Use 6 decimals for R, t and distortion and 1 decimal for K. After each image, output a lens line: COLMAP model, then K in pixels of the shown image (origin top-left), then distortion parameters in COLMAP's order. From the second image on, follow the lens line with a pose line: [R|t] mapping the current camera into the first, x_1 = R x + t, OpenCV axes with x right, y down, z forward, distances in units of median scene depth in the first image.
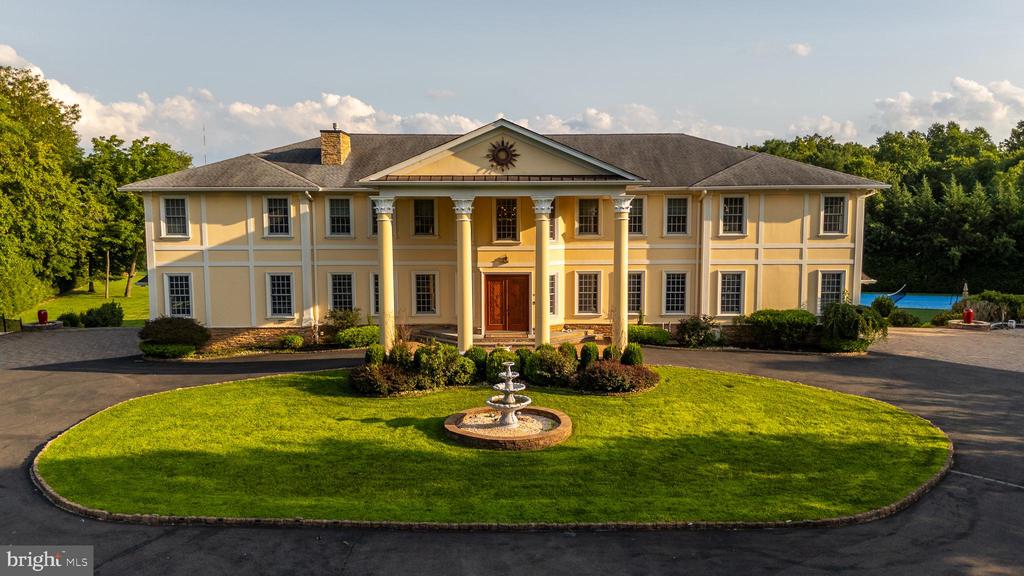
lens RADIAL K [[782.4, 0, 523.2], [0, 782.4, 292.7], [0, 0, 1]] dist [0.007328, -0.000244]
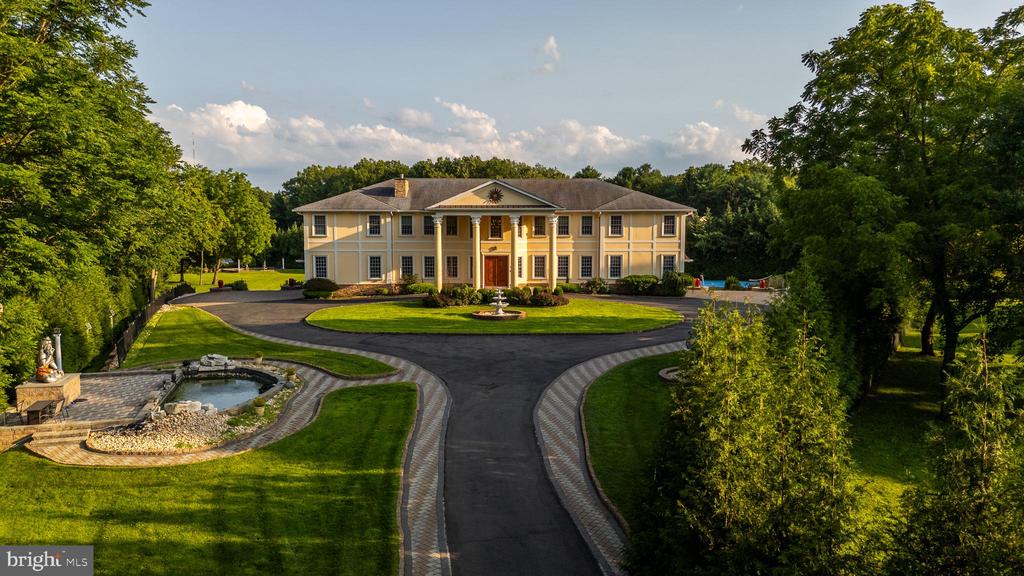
lens RADIAL K [[768.2, 0, 512.0], [0, 768.2, 288.0], [0, 0, 1]] dist [0.042383, -0.002042]
pose [[0.999900, 0.002147, 0.013956, -0.008173], [-0.001868, 0.999798, -0.020002, 0.090592], [-0.013996, 0.019974, 0.999703, -0.850375]]
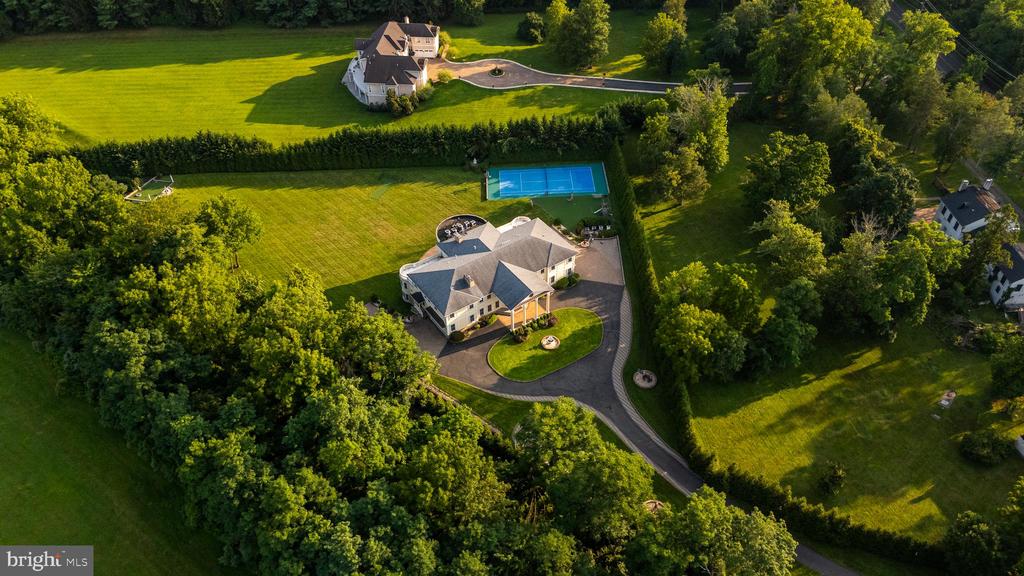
lens RADIAL K [[768.2, 0, 512.0], [0, 768.2, 288.0], [0, 0, 1]] dist [0.042383, -0.002042]
pose [[0.833594, -0.381745, 0.399238, -1.854089], [0.069653, 0.789639, 0.609605, -2.871268], [-0.547968, -0.480355, 0.684828, -2.119211]]
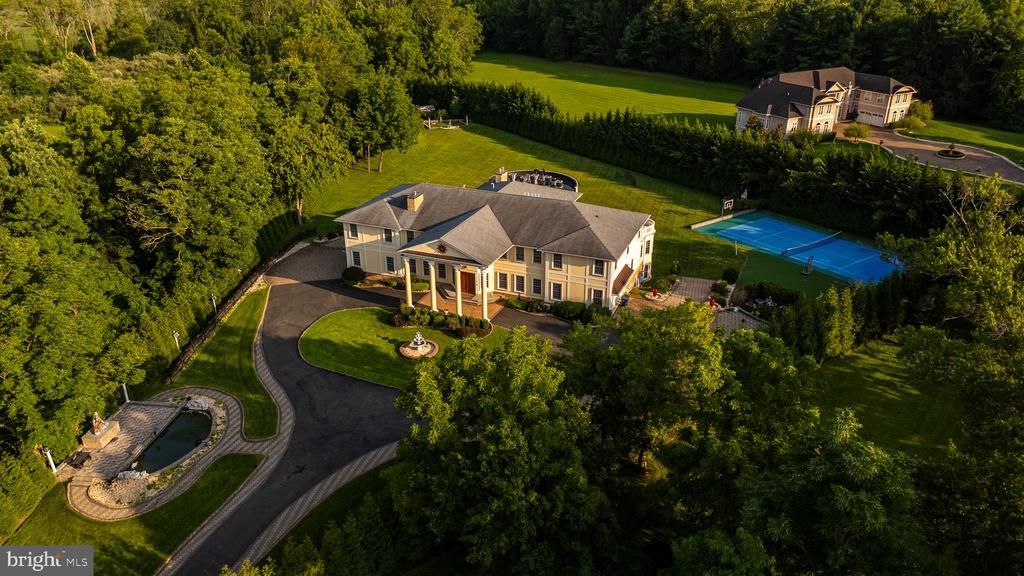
lens RADIAL K [[768.2, 0, 512.0], [0, 768.2, 288.0], [0, 0, 1]] dist [0.042383, -0.002042]
pose [[0.923624, 0.159572, -0.348504, 0.961138], [-0.038594, 0.943317, 0.329641, -0.778483], [0.381352, -0.291014, 0.877429, -1.095620]]
